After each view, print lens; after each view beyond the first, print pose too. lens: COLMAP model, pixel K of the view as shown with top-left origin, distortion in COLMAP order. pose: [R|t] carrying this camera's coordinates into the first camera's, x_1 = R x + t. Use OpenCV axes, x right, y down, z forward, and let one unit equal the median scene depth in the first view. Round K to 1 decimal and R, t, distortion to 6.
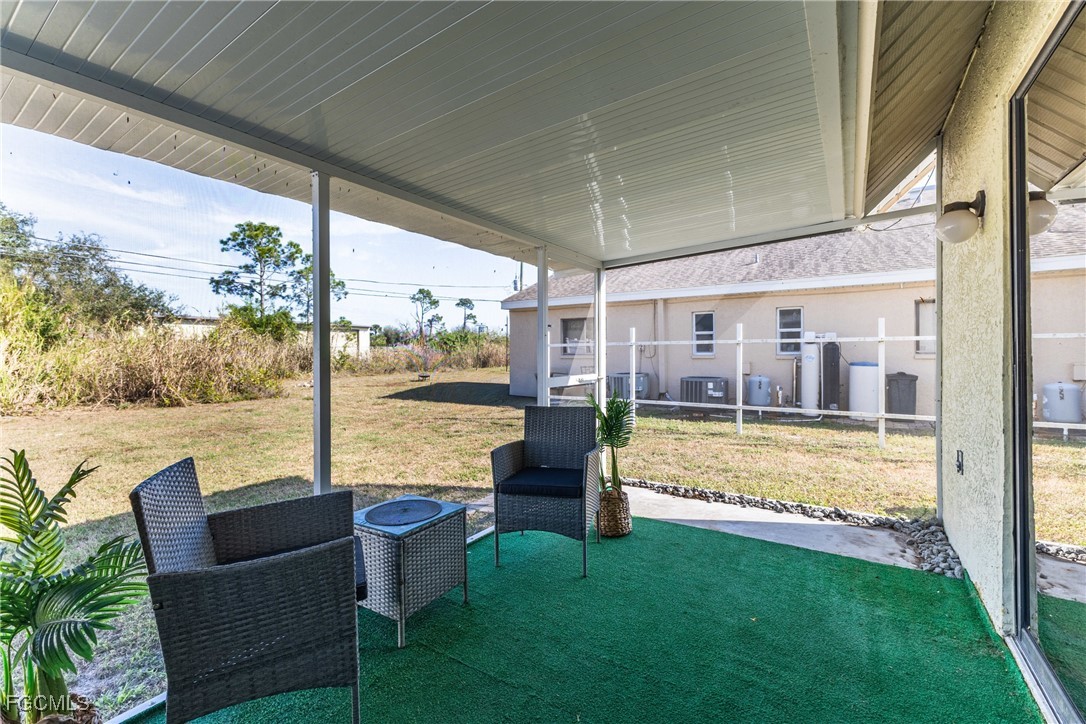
lens RADIAL K [[471.7, 0, 546.8], [0, 471.7, 356.0], [0, 0, 1]] dist [0.016382, -0.000626]
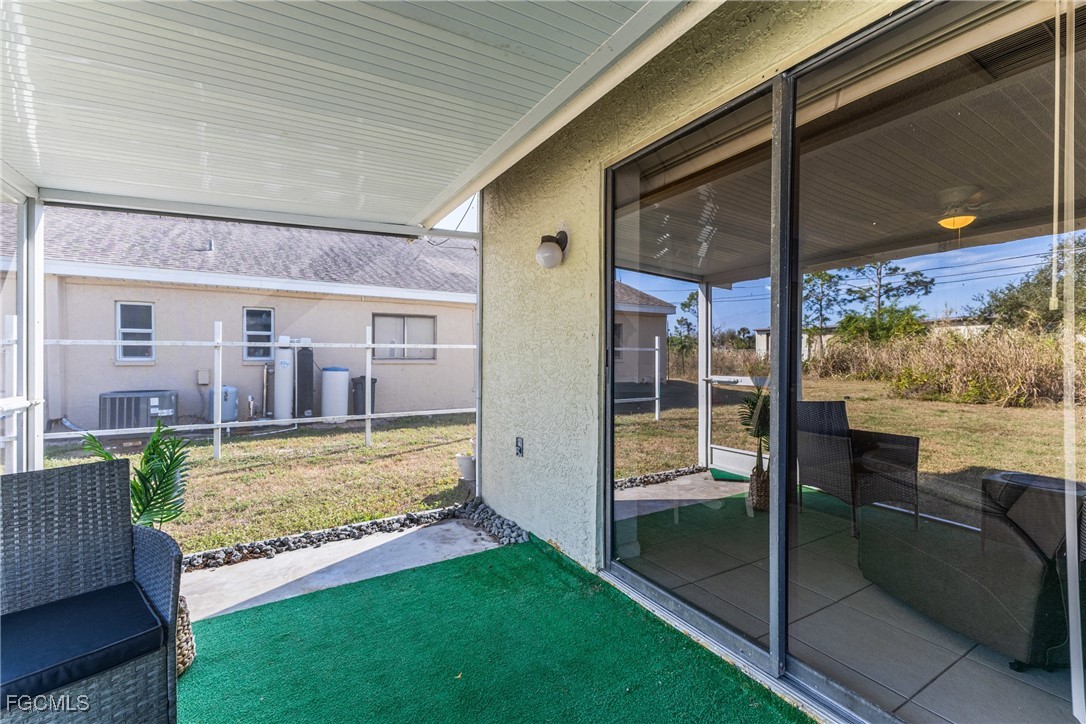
lens RADIAL K [[471.7, 0, 546.0], [0, 471.7, 361.0], [0, 0, 1]] dist [0.016382, -0.000626]
pose [[0.439194, -0.002020, 0.898390, -0.137827], [0.003765, 0.999993, 0.000407, 0.000009], [-0.898384, 0.003204, 0.439198, 0.272734]]
